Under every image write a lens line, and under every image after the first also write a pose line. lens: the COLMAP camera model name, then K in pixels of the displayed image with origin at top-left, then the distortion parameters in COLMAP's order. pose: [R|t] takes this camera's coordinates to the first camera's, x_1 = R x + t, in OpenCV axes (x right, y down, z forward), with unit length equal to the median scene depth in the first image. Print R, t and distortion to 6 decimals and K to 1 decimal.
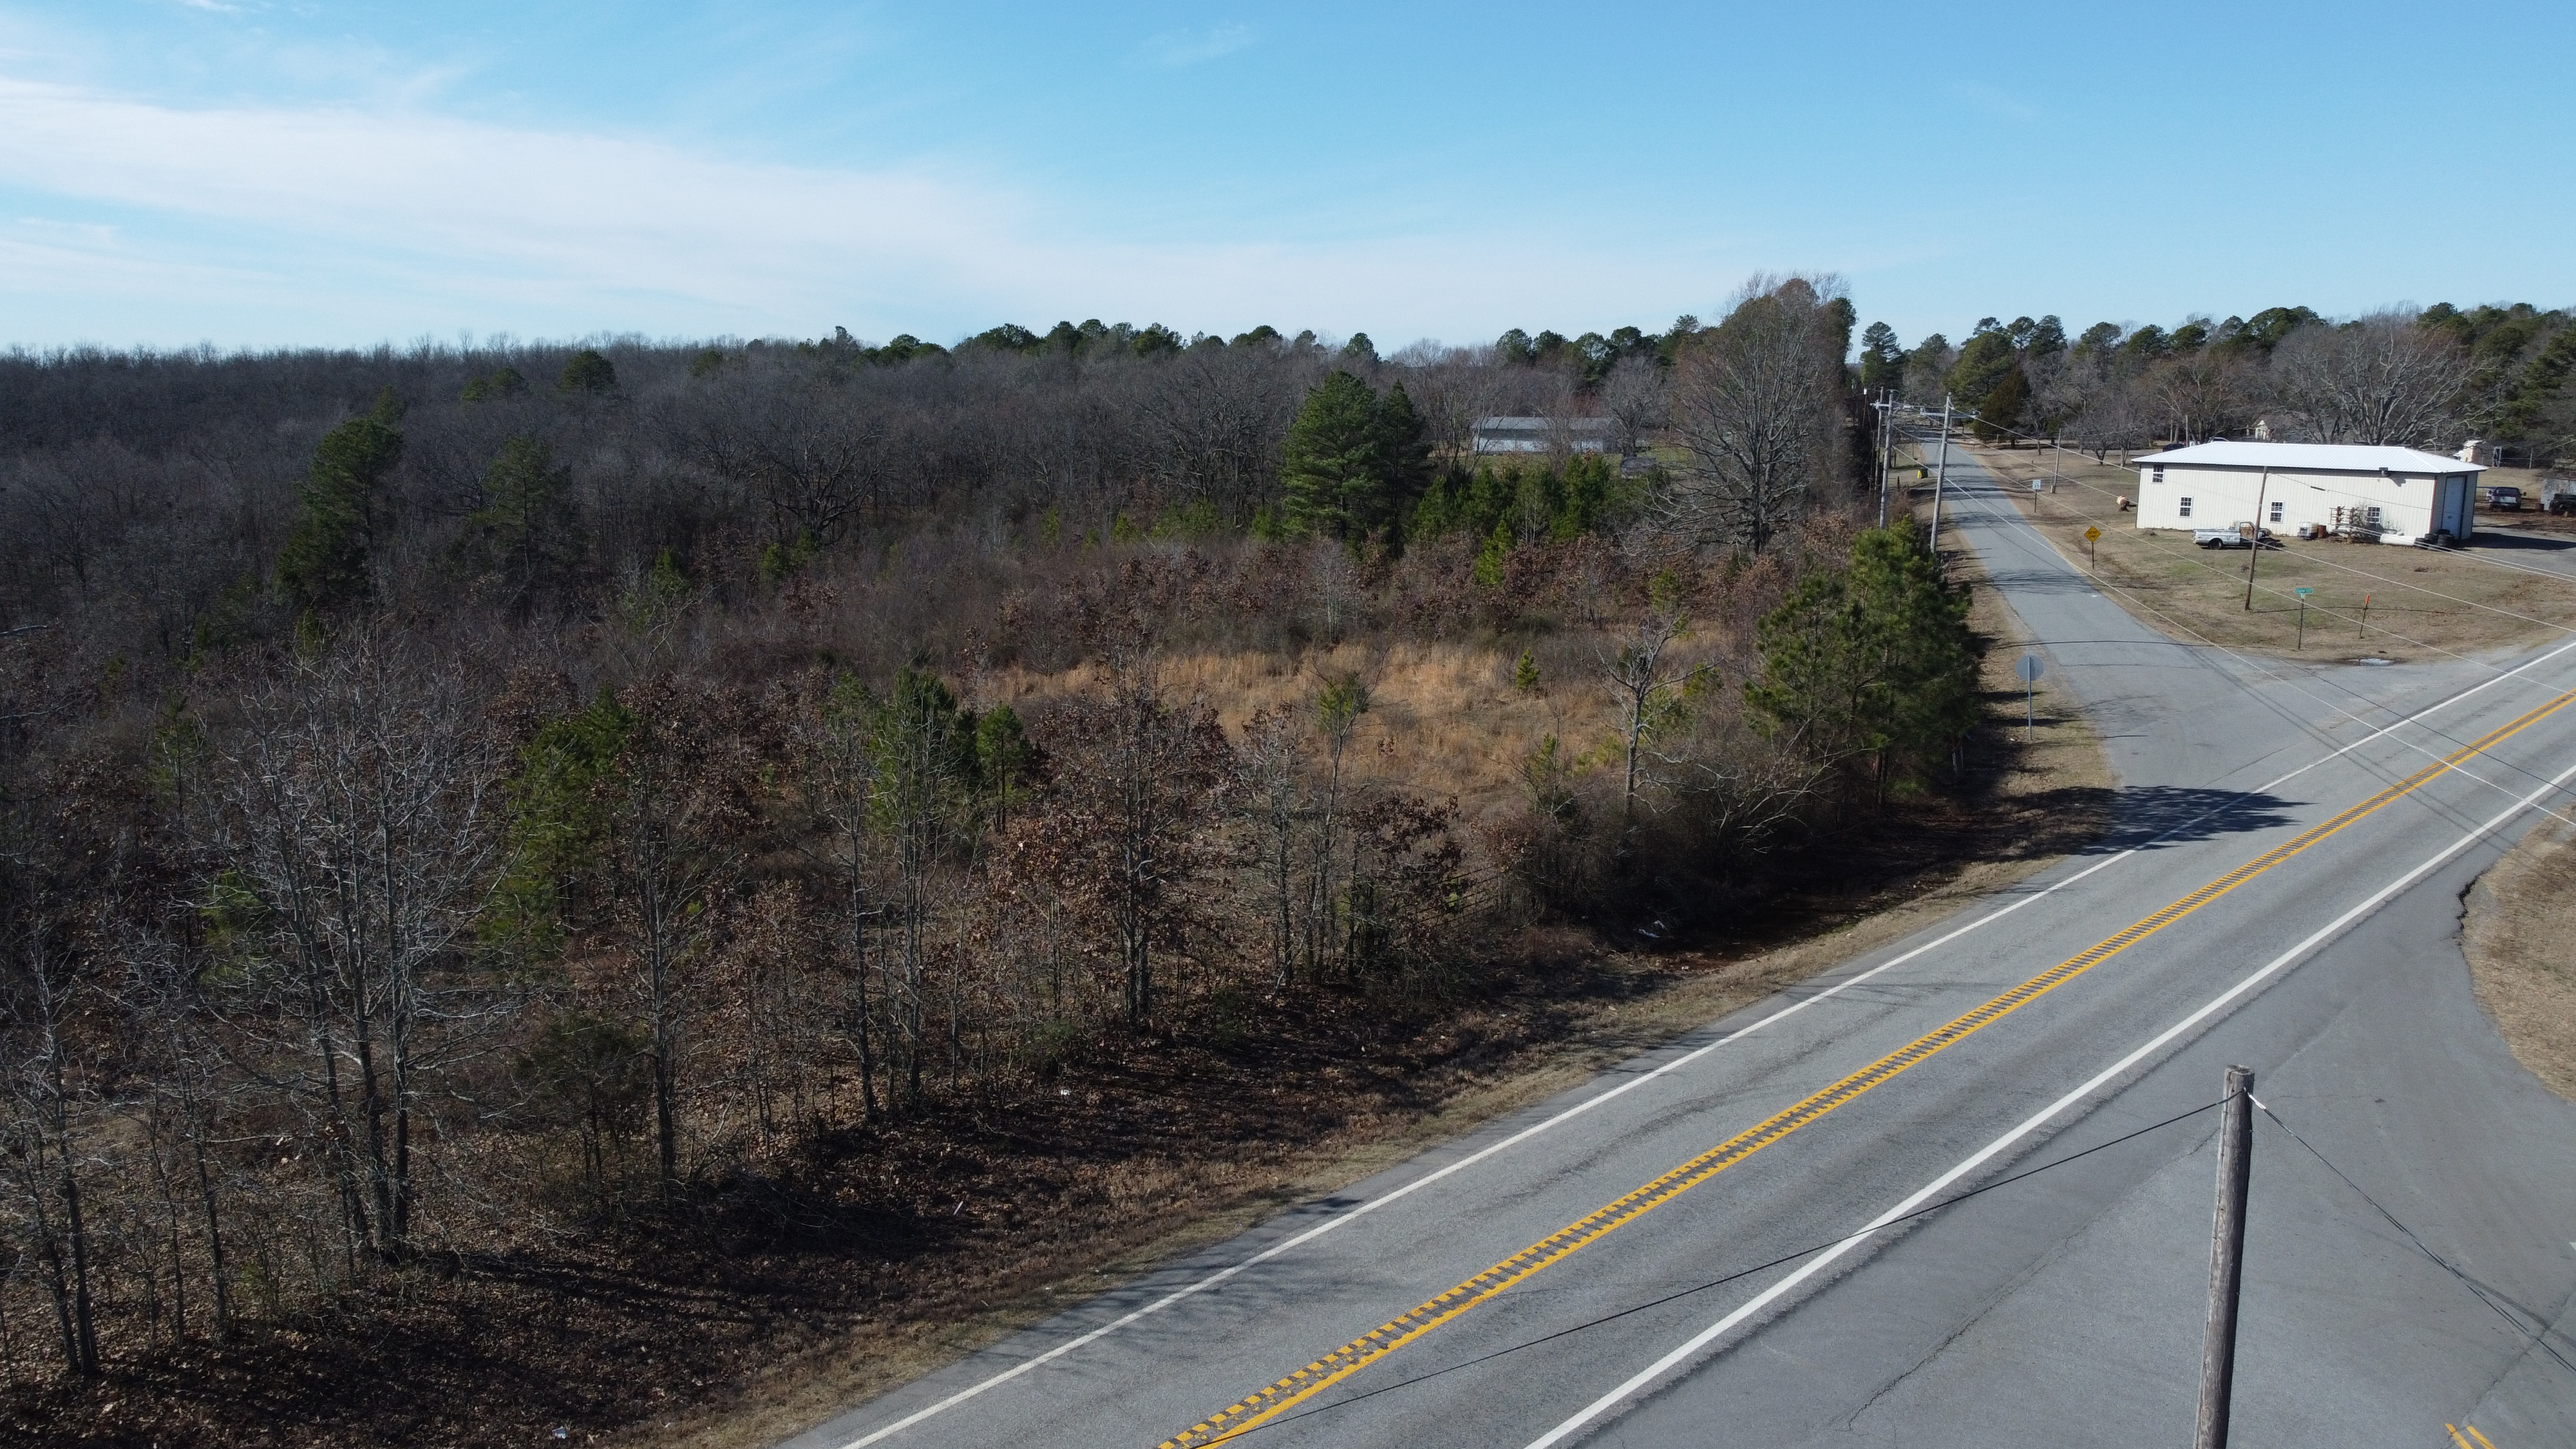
lens RADIAL K [[1944.8, 0, 1285.8], [0, 1944.8, 735.5], [0, 0, 1]] dist [0.007090, -0.012304]
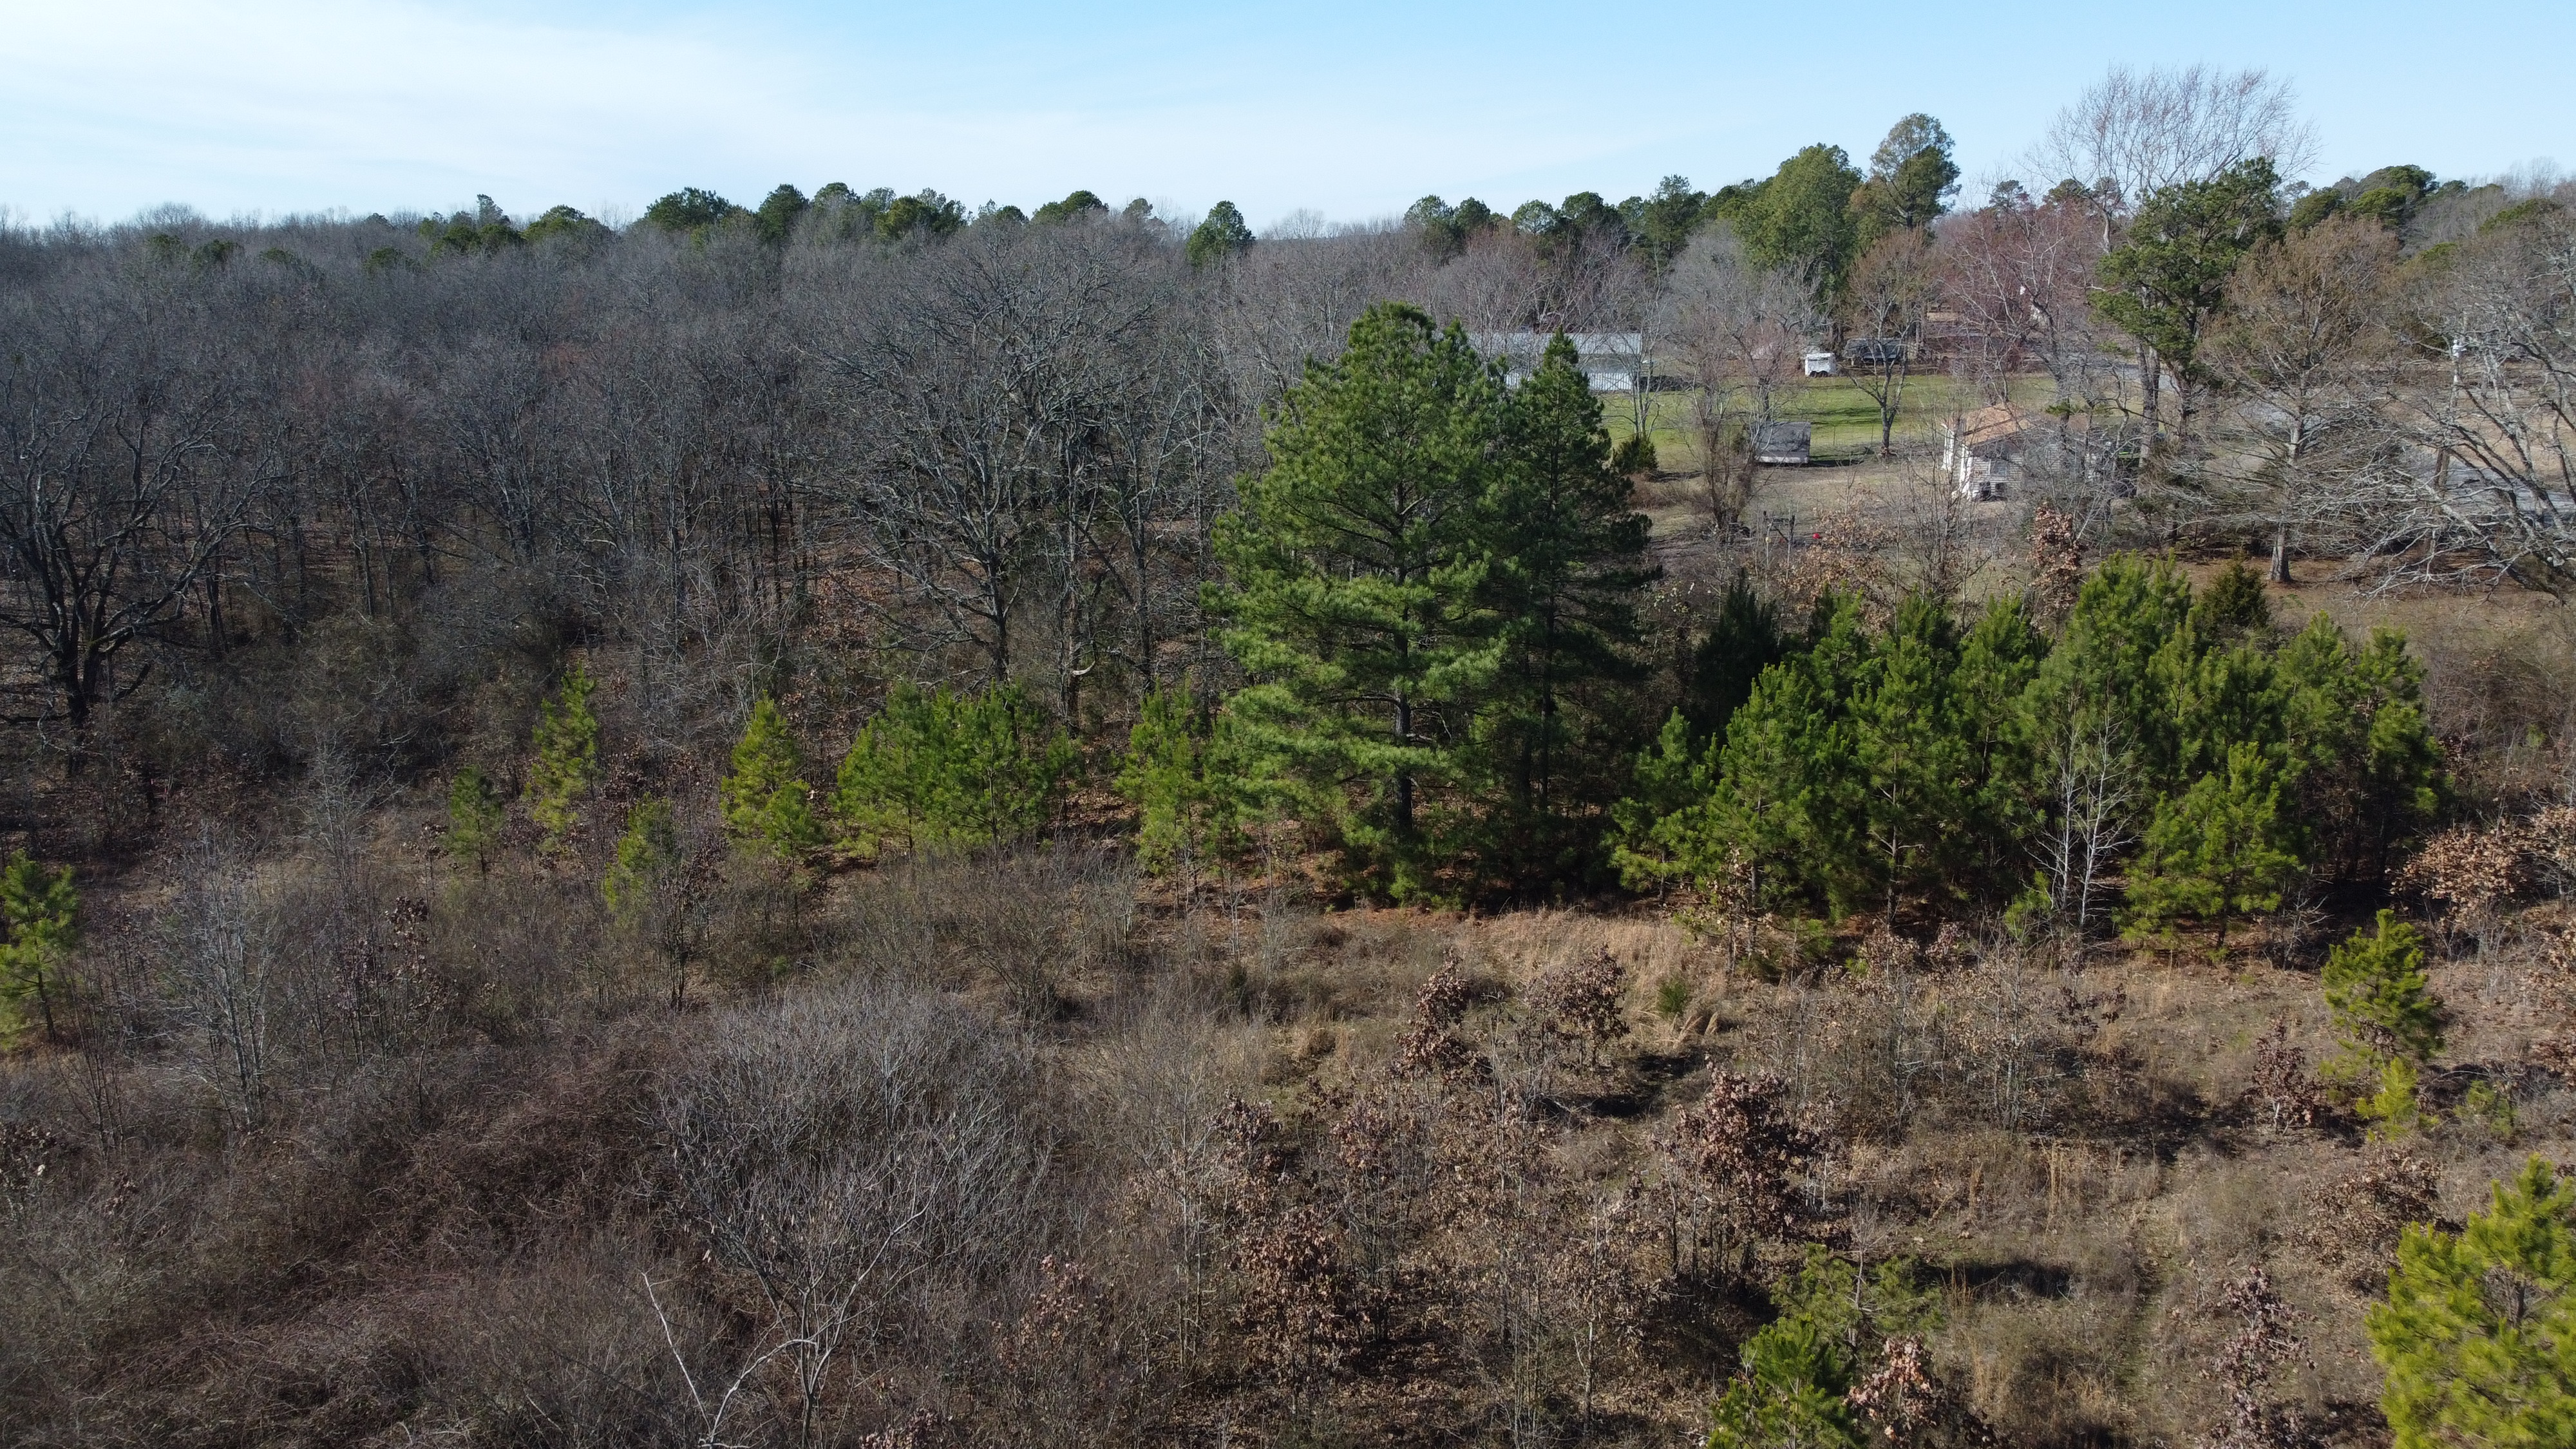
lens RADIAL K [[1944.8, 0, 1280.4], [0, 1944.8, 727.6], [0, 0, 1]] dist [0.007090, -0.012304]
pose [[0.995345, -0.027388, 0.092402, -0.027126], [0.021949, 0.997995, 0.059369, -0.158326], [-0.093842, -0.057064, 0.993950, 0.781081]]
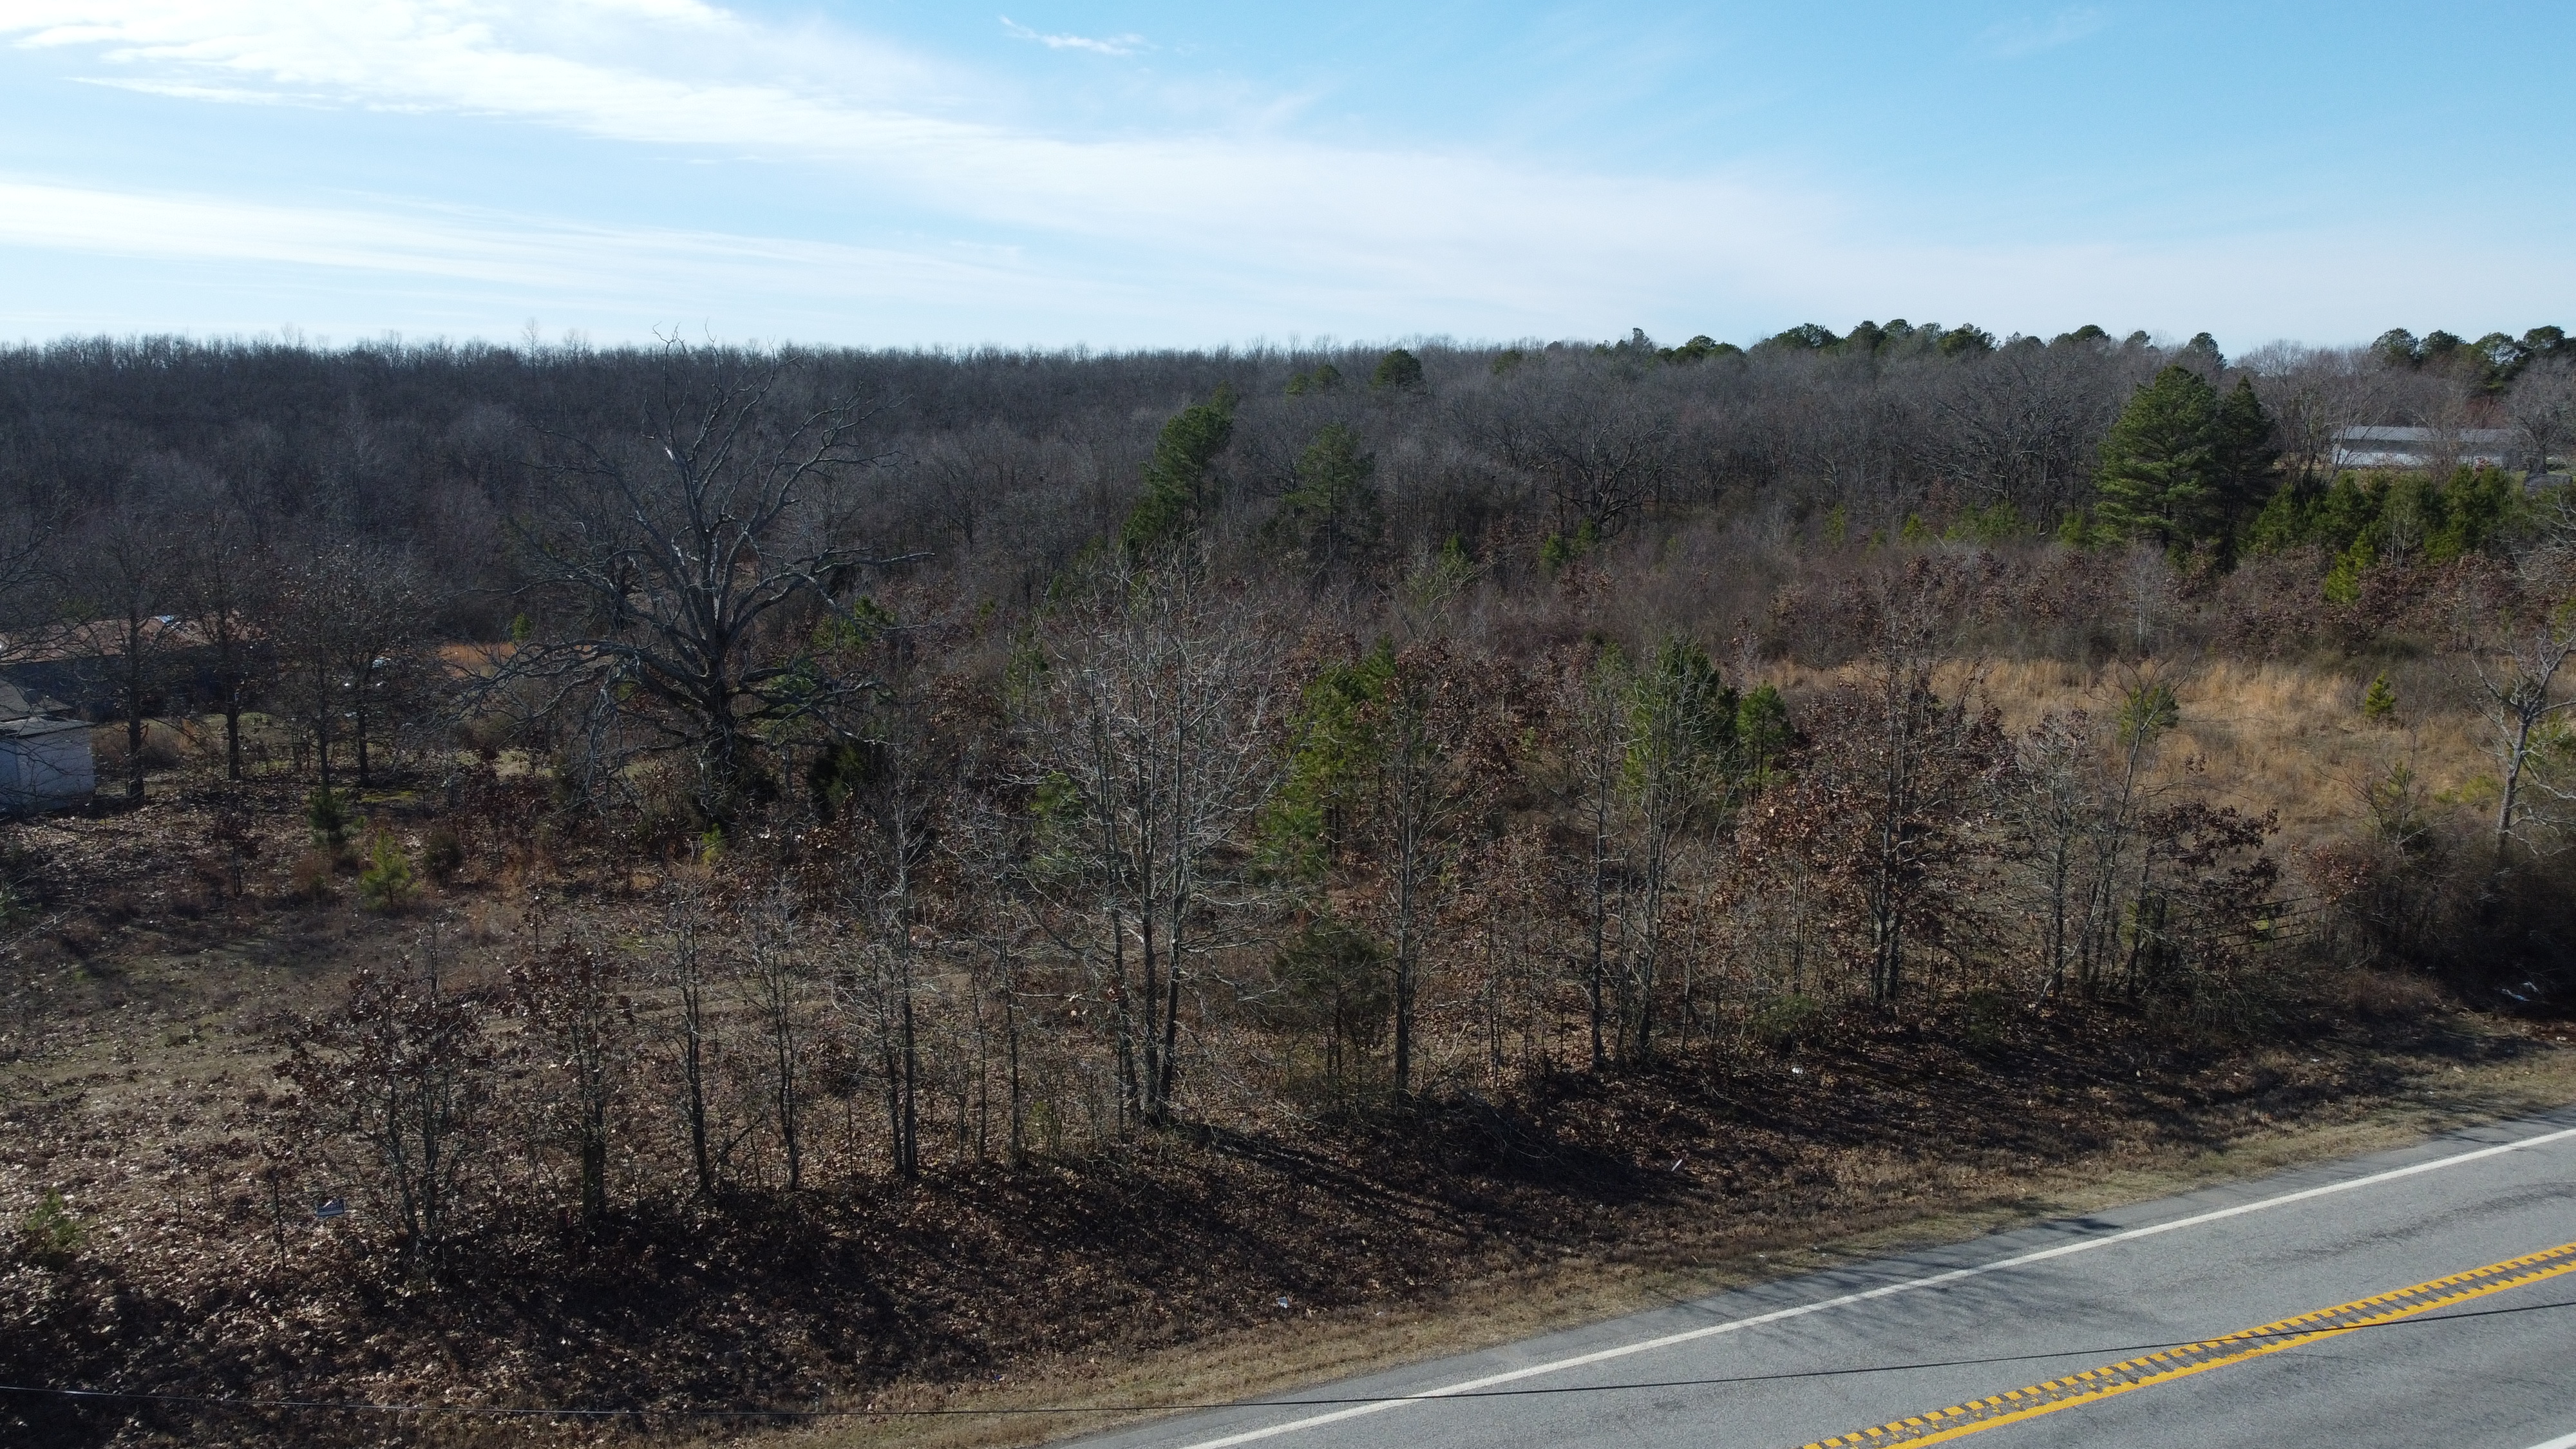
lens RADIAL K [[1944.8, 0, 1292.7], [0, 1944.8, 735.1], [0, 0, 1]] dist [0.007090, -0.012304]
pose [[0.923867, 0.076050, -0.375082, 0.001171], [-0.077323, 0.996938, 0.011680, 0.007274], [0.374821, 0.018212, 0.926918, 0.002718]]
